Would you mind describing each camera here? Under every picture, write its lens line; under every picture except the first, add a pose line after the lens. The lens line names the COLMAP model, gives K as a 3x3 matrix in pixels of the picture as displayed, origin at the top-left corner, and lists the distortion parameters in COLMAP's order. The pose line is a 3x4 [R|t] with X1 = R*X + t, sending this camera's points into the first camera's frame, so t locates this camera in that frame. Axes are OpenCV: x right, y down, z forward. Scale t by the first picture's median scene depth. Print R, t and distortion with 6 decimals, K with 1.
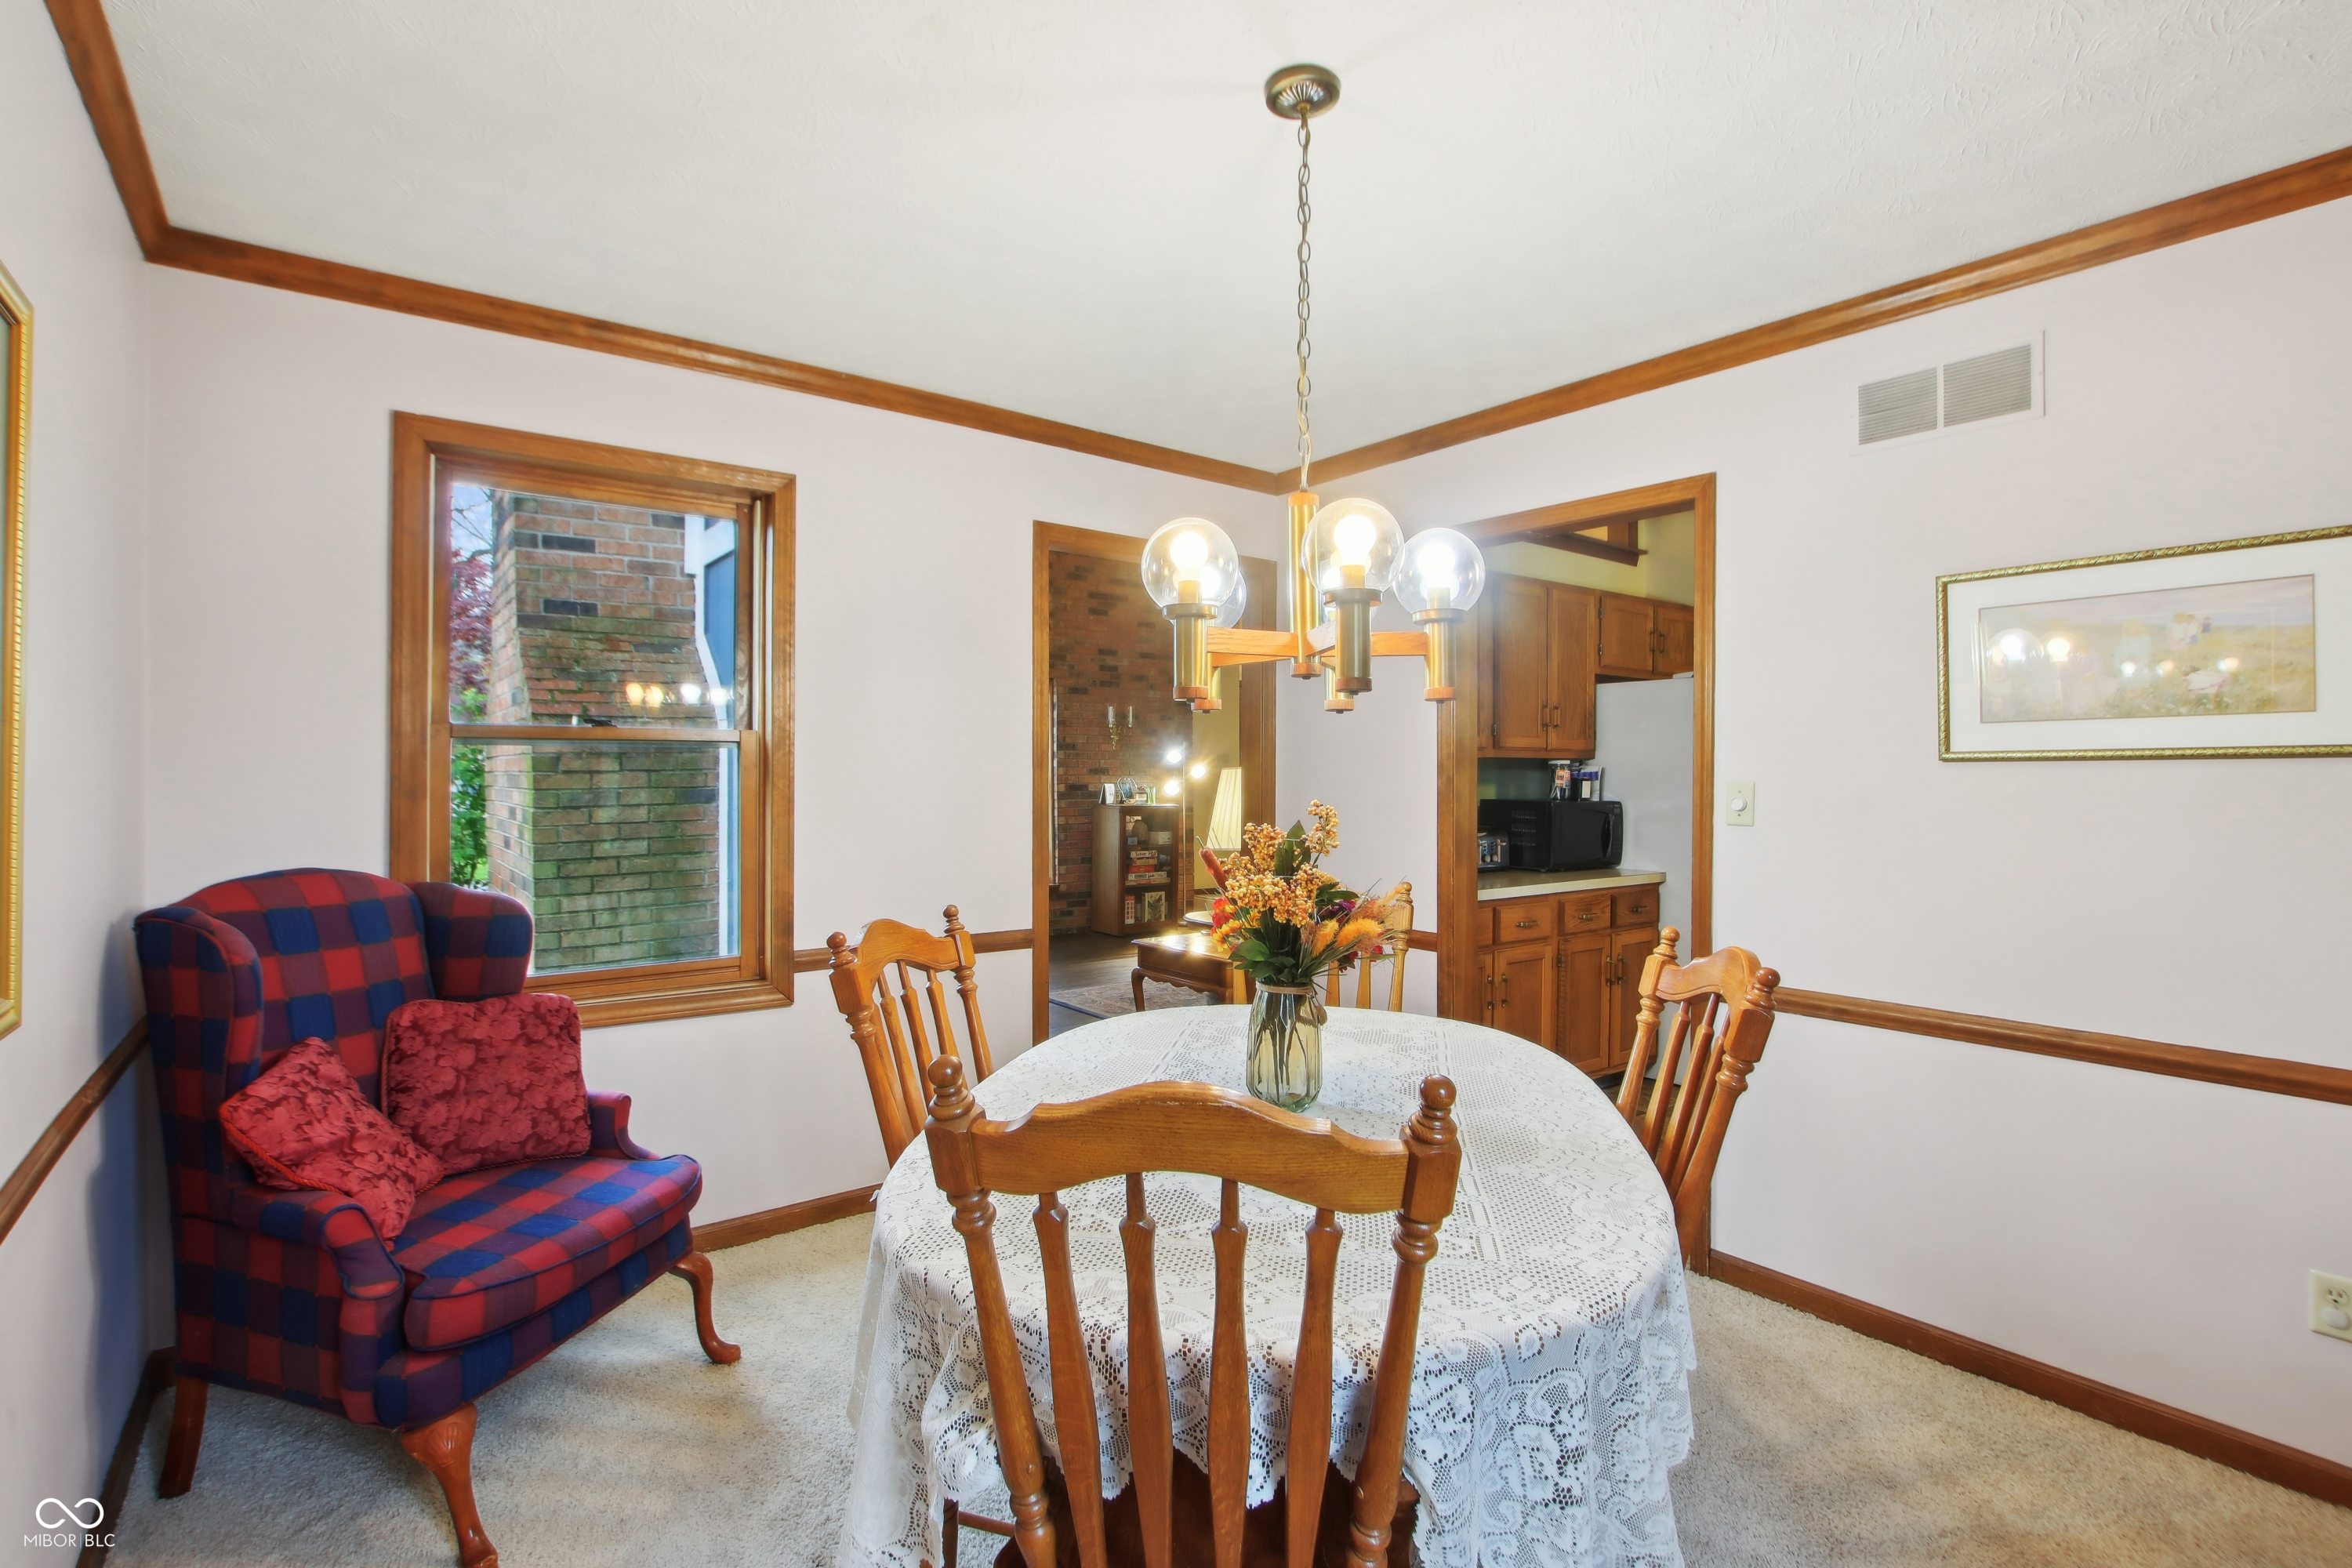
lens RADIAL K [[1139.2, 0, 1189.1], [0, 1139.2, 784.1], [0, 0, 1]] dist [-0.015490, 0.000367]
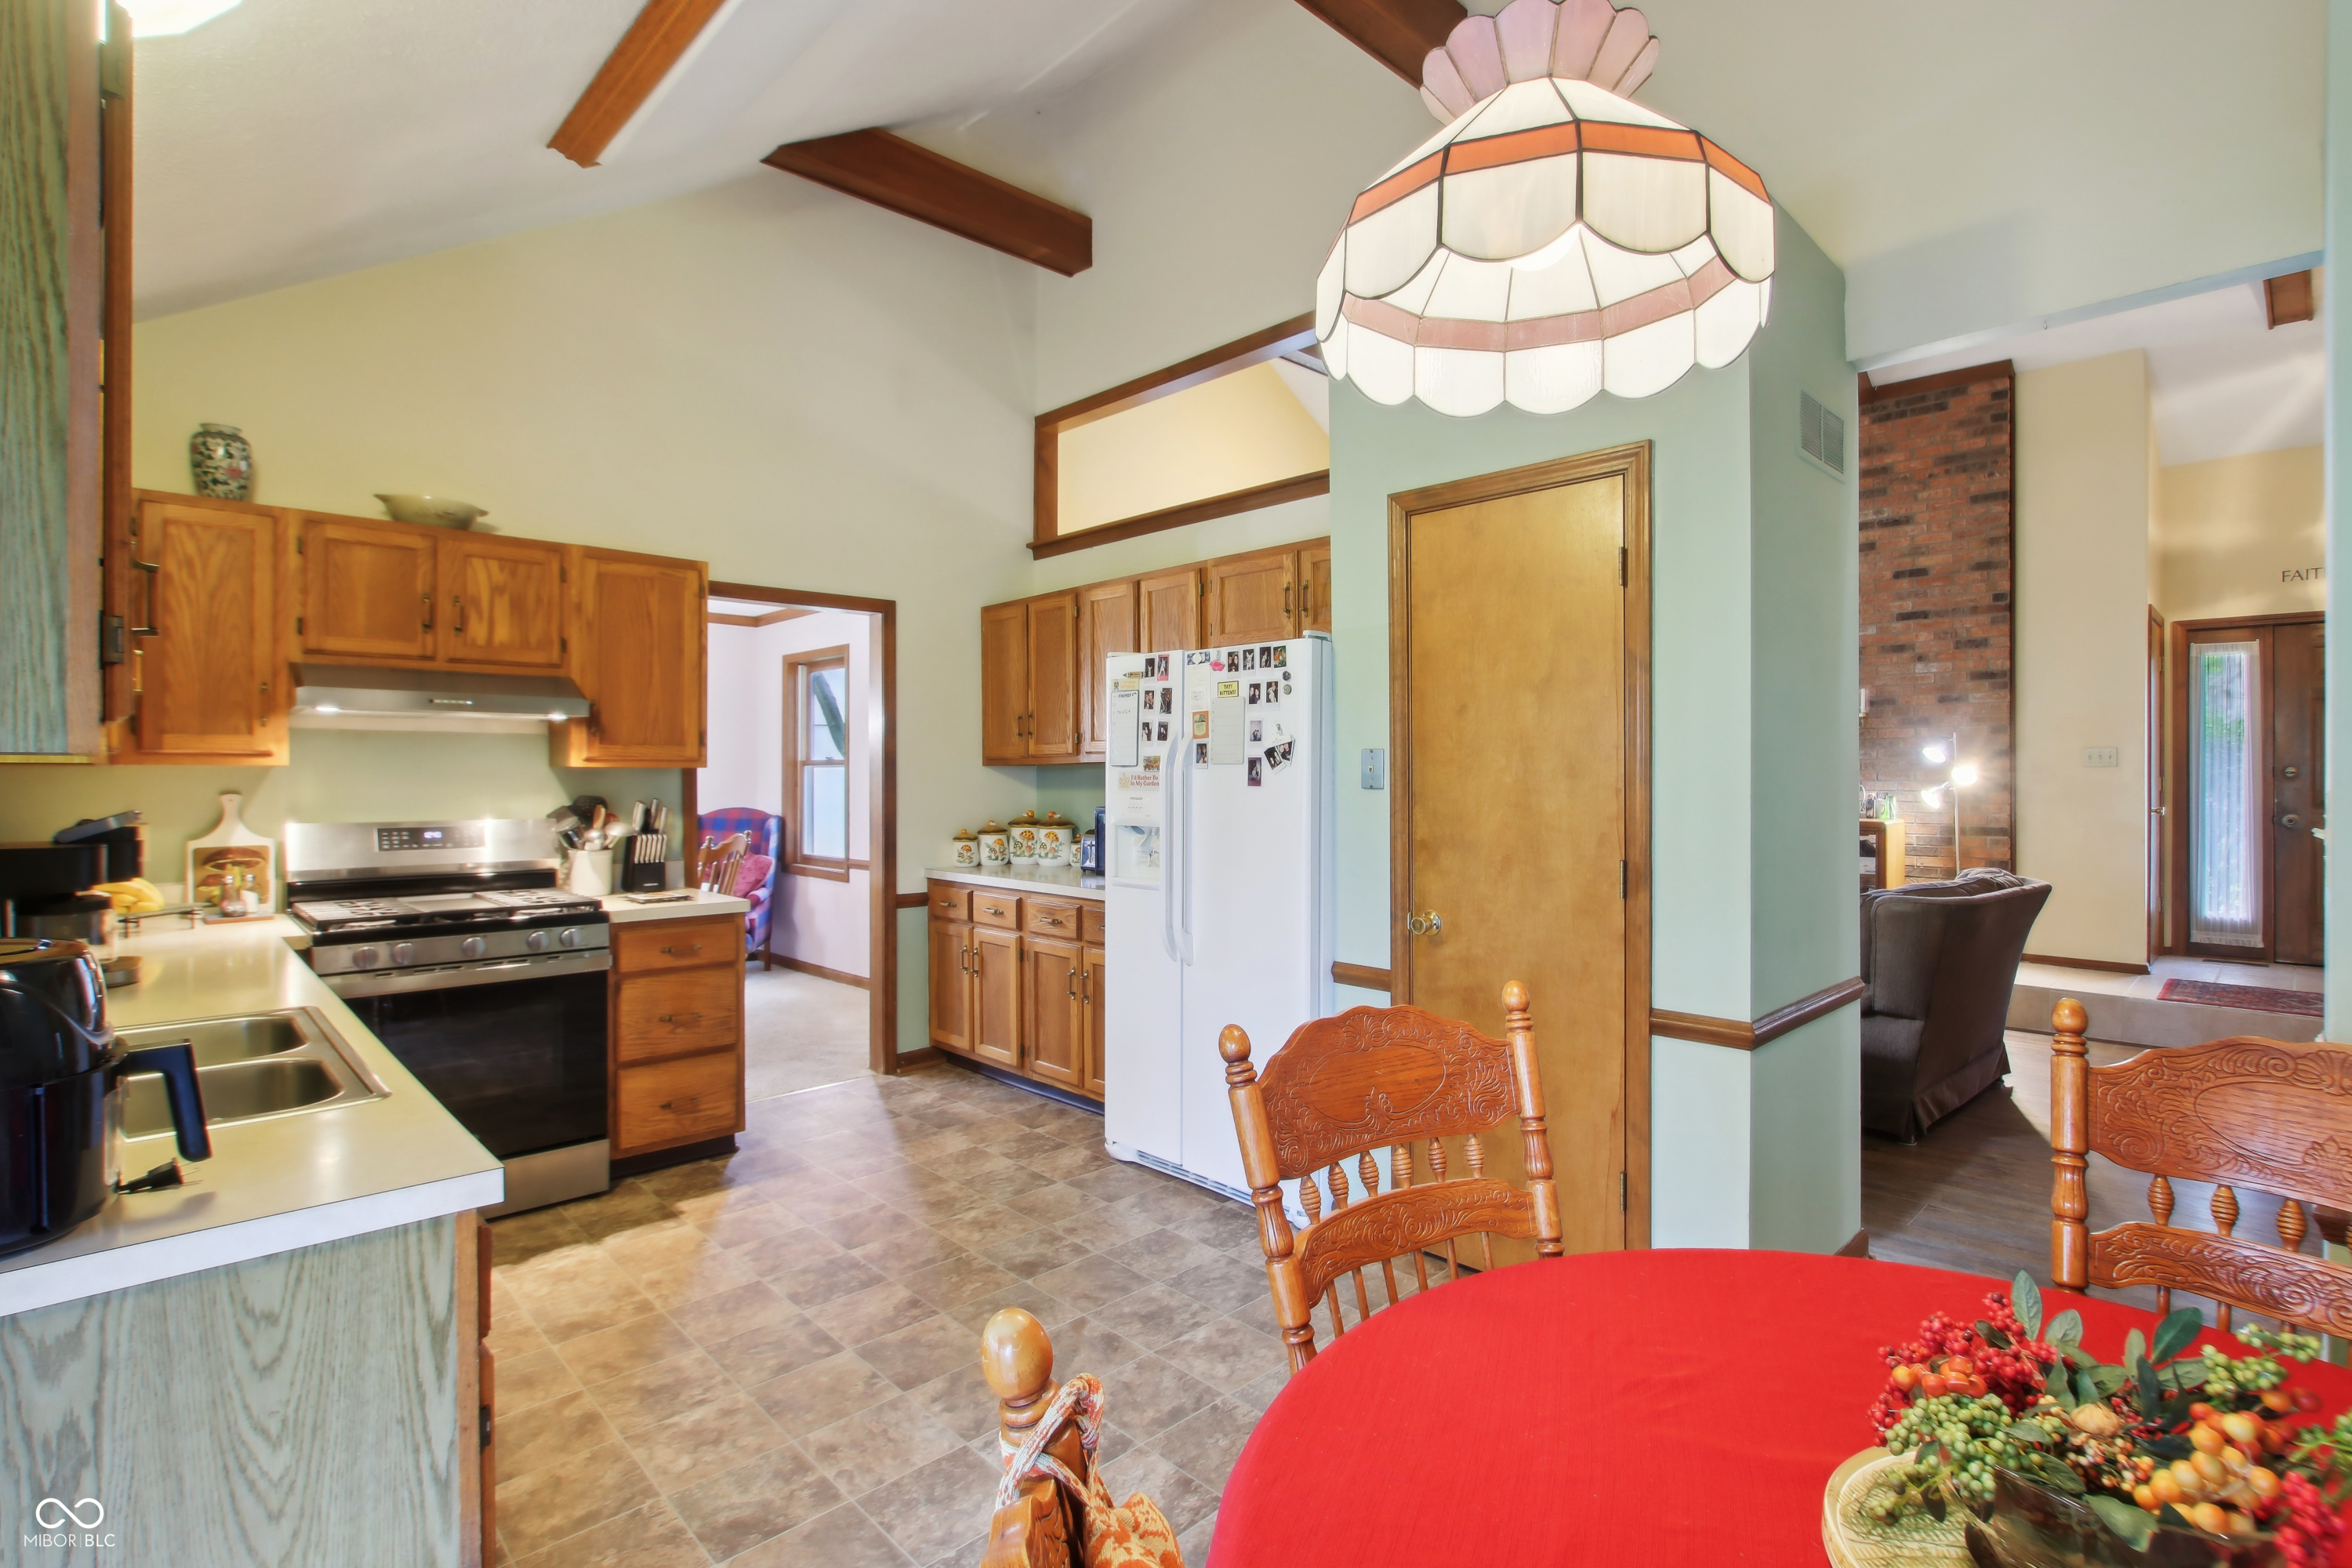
lens RADIAL K [[1139.2, 0, 1189.1], [0, 1139.2, 784.1], [0, 0, 1]] dist [-0.015490, 0.000367]
pose [[0.112899, 0.003703, -0.993600, 0.627232], [-0.010088, 0.999946, 0.002581, -0.003114], [0.993555, 0.009732, 0.112931, 0.465988]]
